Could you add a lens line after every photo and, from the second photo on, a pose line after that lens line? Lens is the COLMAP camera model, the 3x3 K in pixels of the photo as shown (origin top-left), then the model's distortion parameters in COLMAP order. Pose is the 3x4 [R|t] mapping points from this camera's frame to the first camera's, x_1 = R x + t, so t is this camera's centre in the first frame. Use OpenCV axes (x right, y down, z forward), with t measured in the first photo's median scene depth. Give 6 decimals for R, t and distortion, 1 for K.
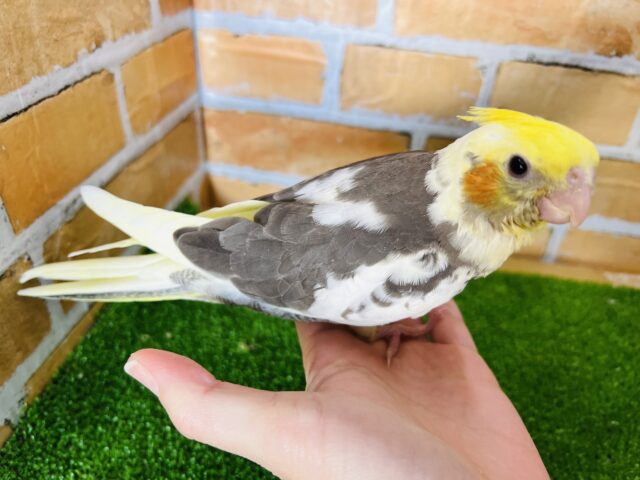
lens RADIAL K [[511.1, 0, 318.1], [0, 511.1, 233.9], [0, 0, 1]] dist [-0.001429, -0.027432]
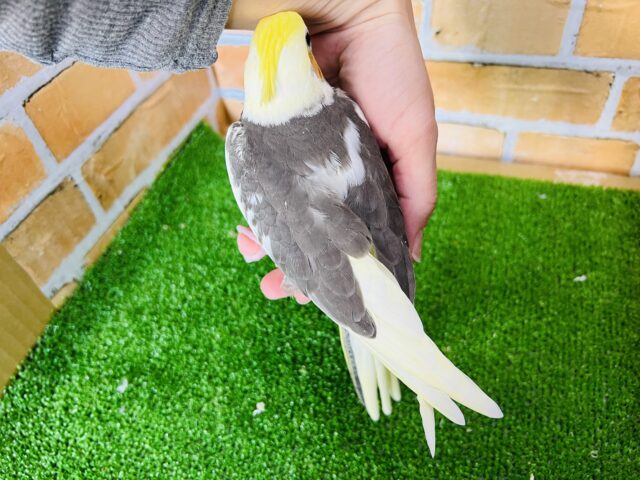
lens RADIAL K [[511.1, 0, 324.3], [0, 511.1, 239.9], [0, 0, 1]] dist [-0.001429, -0.027432]
pose [[0.974705, 0.006535, -0.223401, 0.478203], [0.044282, 0.974110, 0.221697, -0.071170], [0.219066, -0.225982, 0.949180, -0.314007]]
